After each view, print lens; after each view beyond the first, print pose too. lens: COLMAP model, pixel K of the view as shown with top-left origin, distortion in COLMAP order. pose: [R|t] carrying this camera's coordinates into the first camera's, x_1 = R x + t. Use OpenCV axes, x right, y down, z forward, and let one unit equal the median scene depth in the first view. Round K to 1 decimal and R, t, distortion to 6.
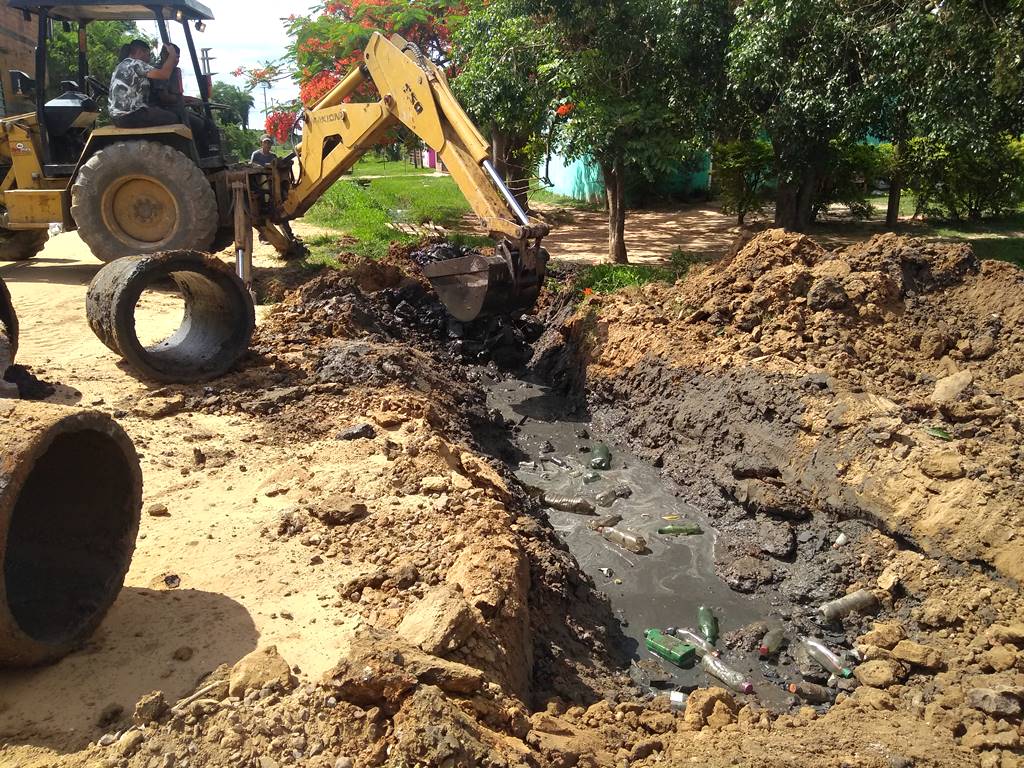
lens RADIAL K [[798.6, 0, 507.3], [0, 798.6, 381.9], [0, 0, 1]] dist [0.008545, 0.000159]
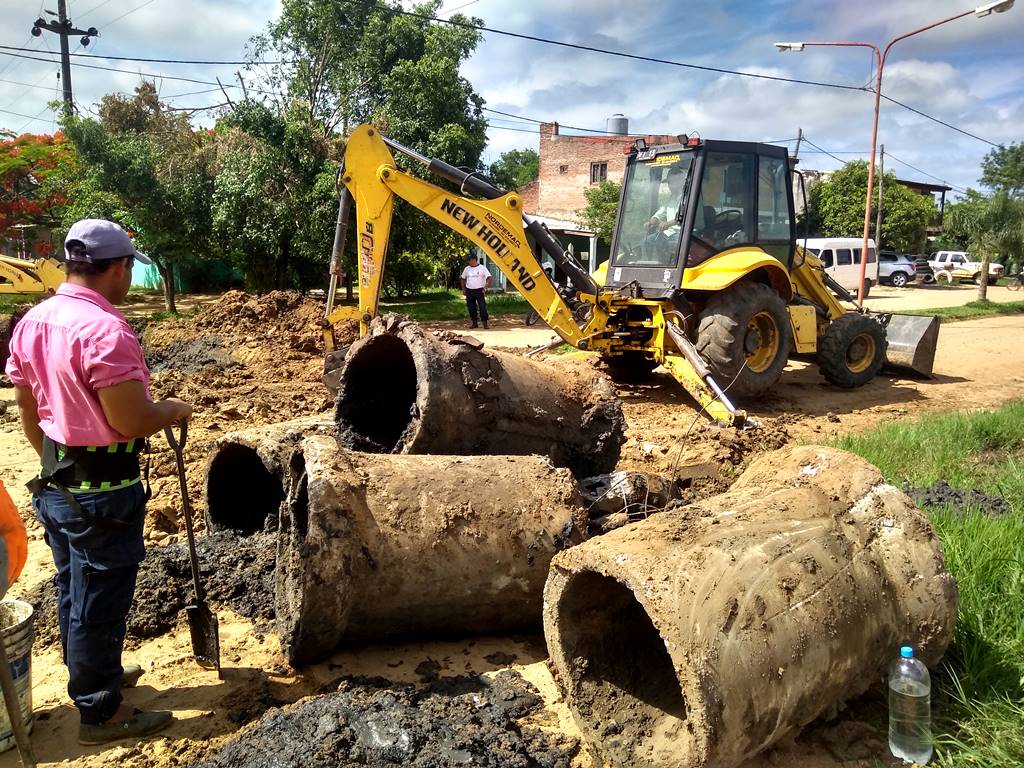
lens RADIAL K [[798.6, 0, 509.7], [0, 798.6, 392.4], [0, 0, 1]] dist [0.008545, 0.000159]
pose [[0.877803, -0.066586, 0.474371, -0.091411], [0.116232, 0.990304, -0.076076, 0.406675], [-0.464706, 0.121917, 0.877032, -1.500346]]
